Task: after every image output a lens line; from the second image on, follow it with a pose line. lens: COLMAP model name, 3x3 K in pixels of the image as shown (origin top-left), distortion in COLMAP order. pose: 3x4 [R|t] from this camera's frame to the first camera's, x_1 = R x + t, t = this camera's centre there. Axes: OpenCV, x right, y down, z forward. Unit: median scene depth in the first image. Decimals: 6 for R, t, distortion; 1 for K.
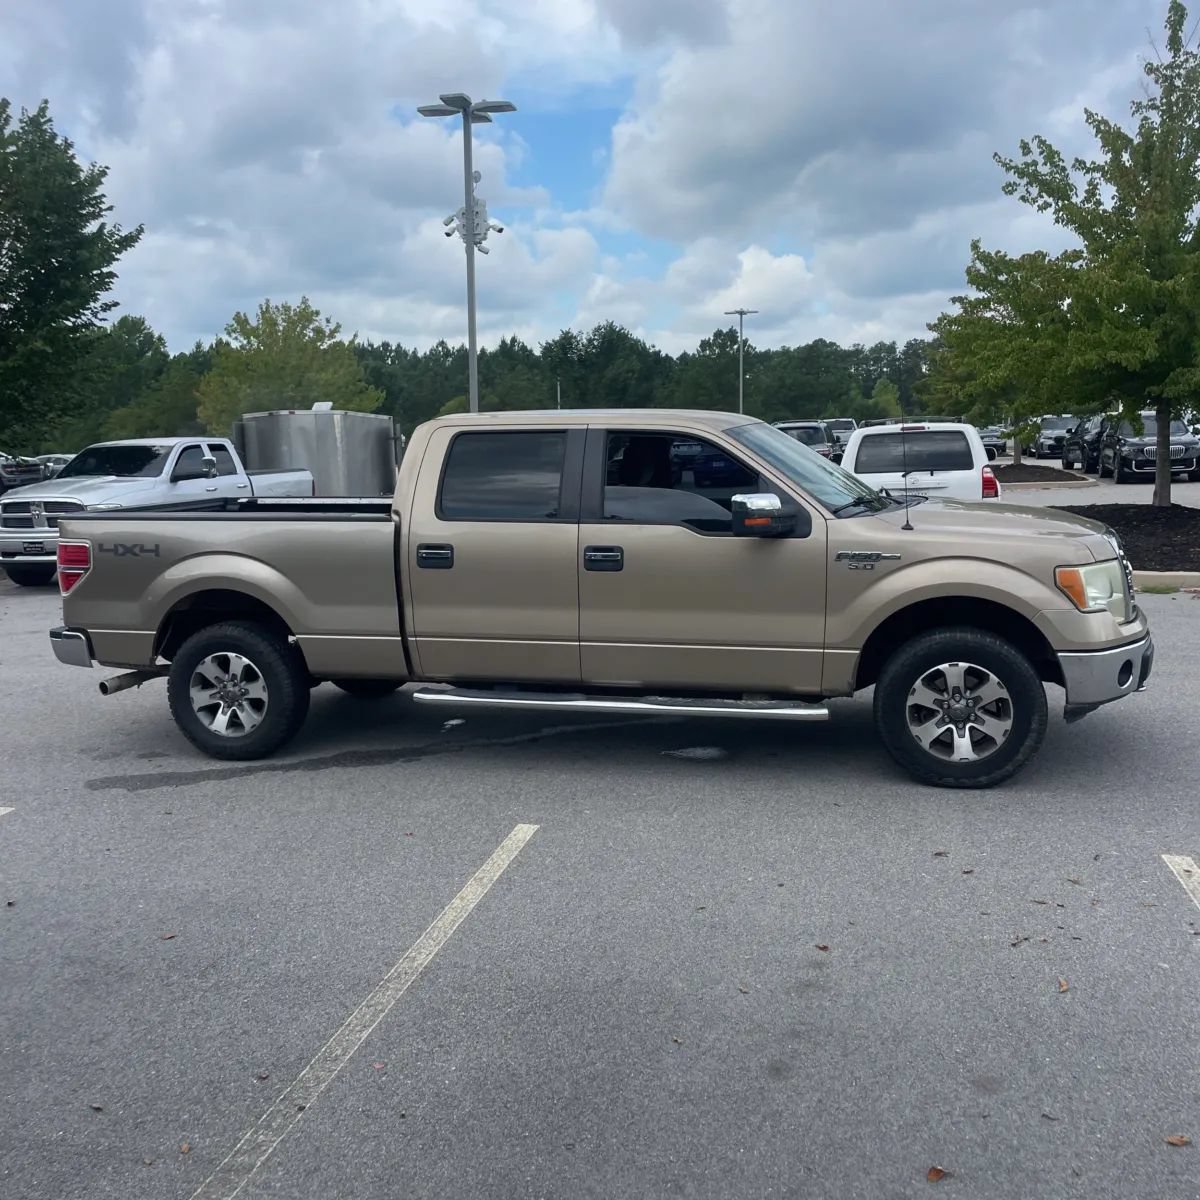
lens RADIAL K [[1211.5, 0, 601.5], [0, 1211.5, 588.6], [0, 0, 1]] dist [0.090598, -0.121164]
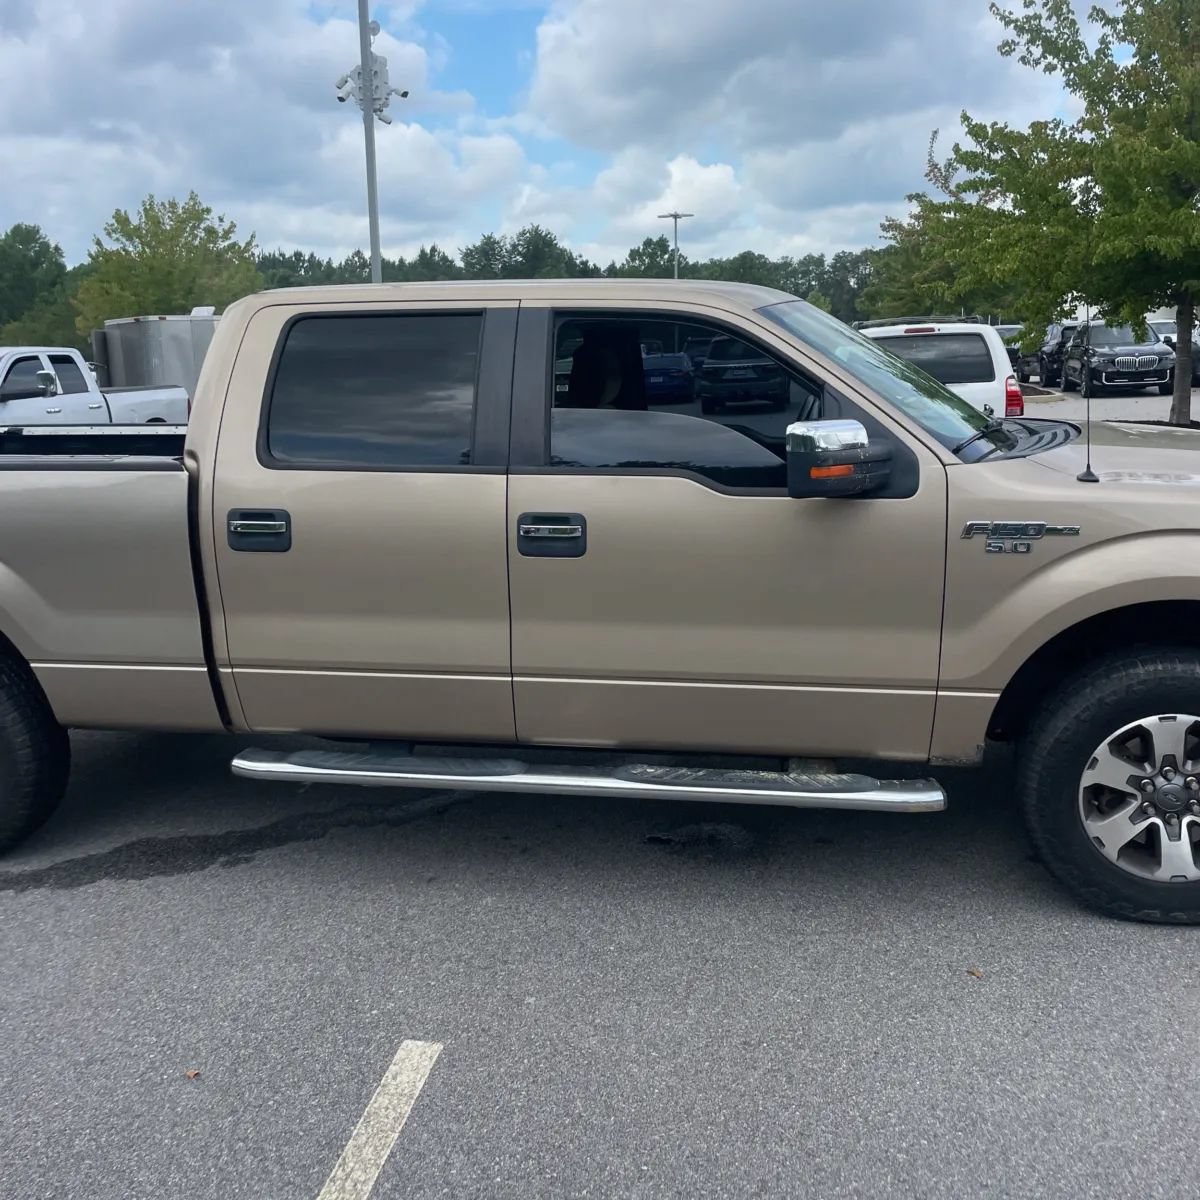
lens RADIAL K [[1211.5, 0, 601.5], [0, 1211.5, 588.6], [0, 0, 1]] dist [0.090598, -0.121164]
pose [[0.998196, -0.015112, 0.058102, -0.003554], [0.011207, 0.997693, 0.066958, -0.015965], [-0.058980, -0.066186, 0.996063, 0.179038]]
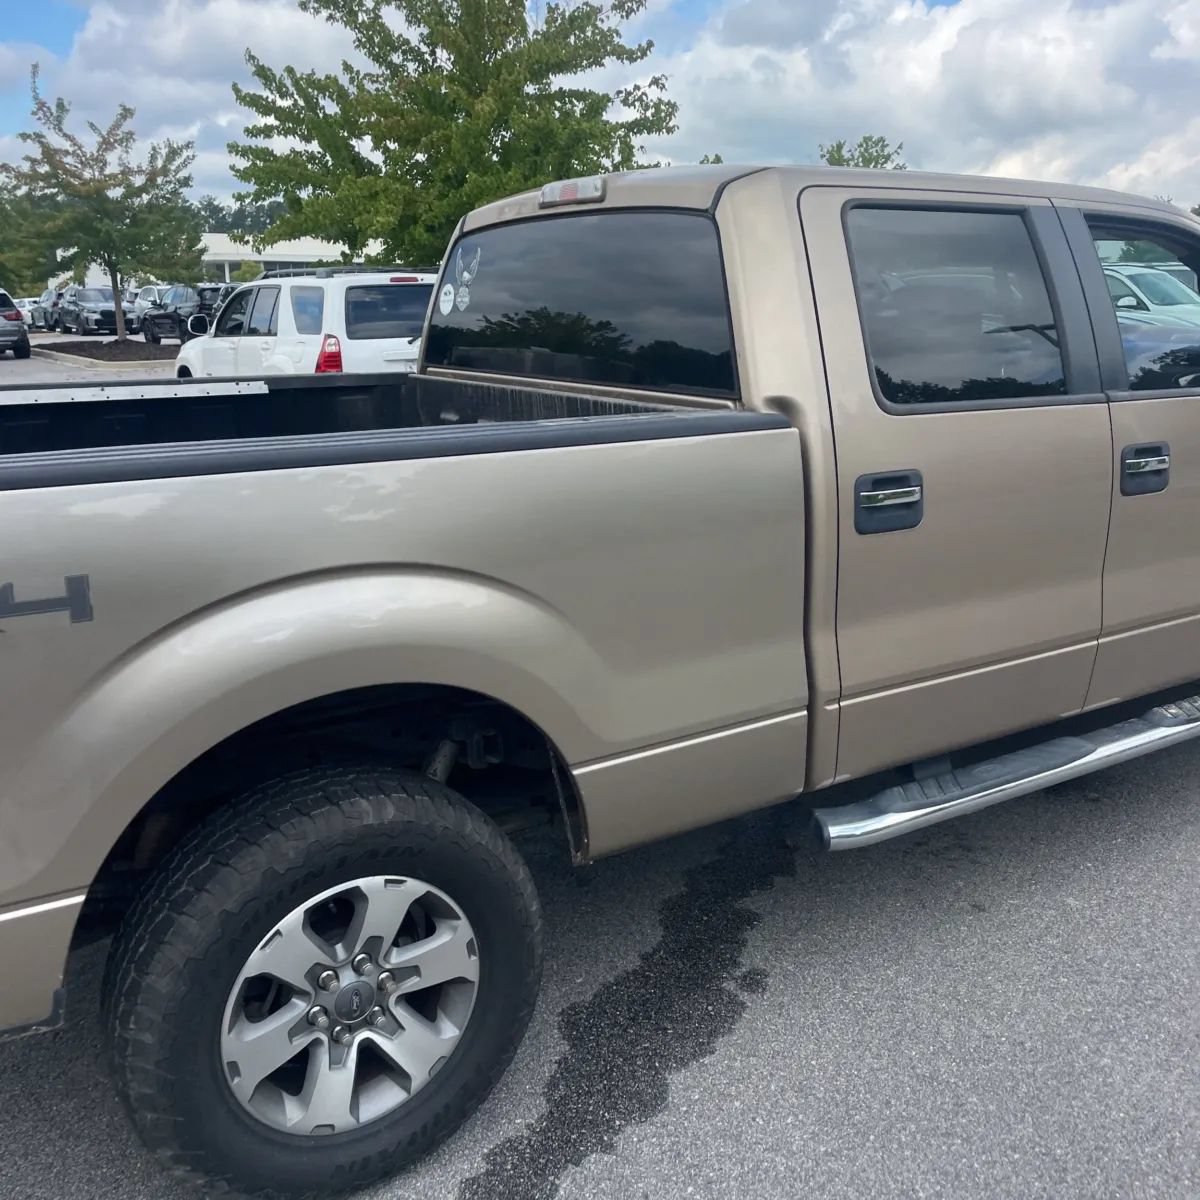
lens RADIAL K [[1211.5, 0, 601.5], [0, 1211.5, 588.6], [0, 0, 1]] dist [0.090598, -0.121164]
pose [[0.671251, -0.160344, 0.723679, -0.224620], [0.091641, 0.986784, 0.133638, -0.027371], [-0.735543, -0.023386, 0.677074, 0.347030]]
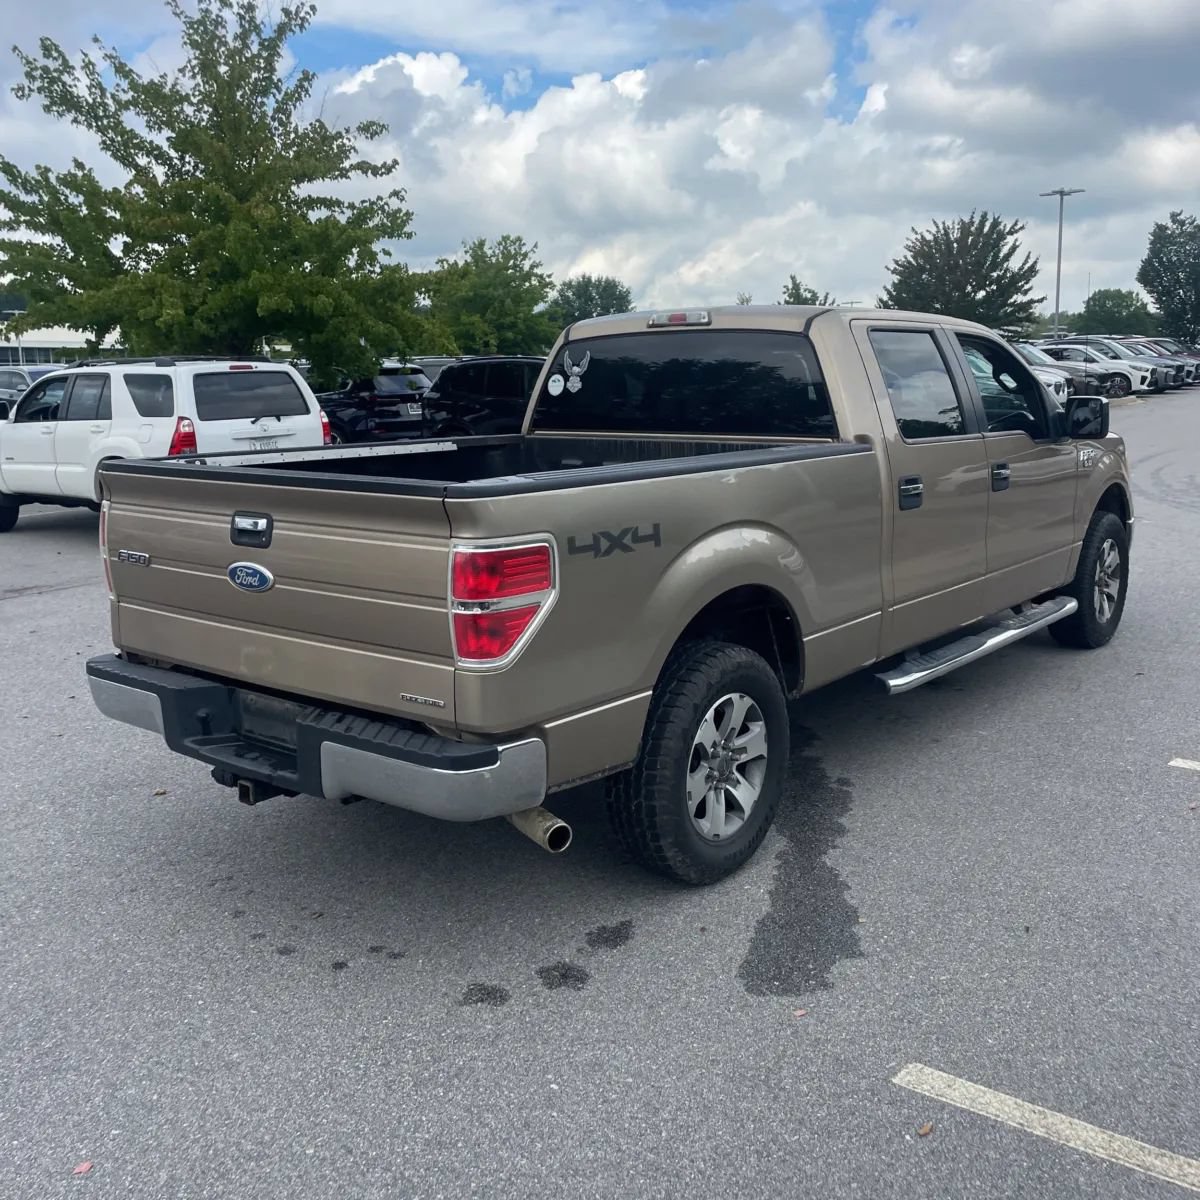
lens RADIAL K [[1211.5, 0, 601.5], [0, 1211.5, 588.6], [0, 0, 1]] dist [0.090598, -0.121164]
pose [[0.414010, -0.145545, 0.898562, -0.395569], [0.125611, 0.986826, 0.101966, -0.030226], [-0.901564, 0.070654, 0.426837, 0.376289]]
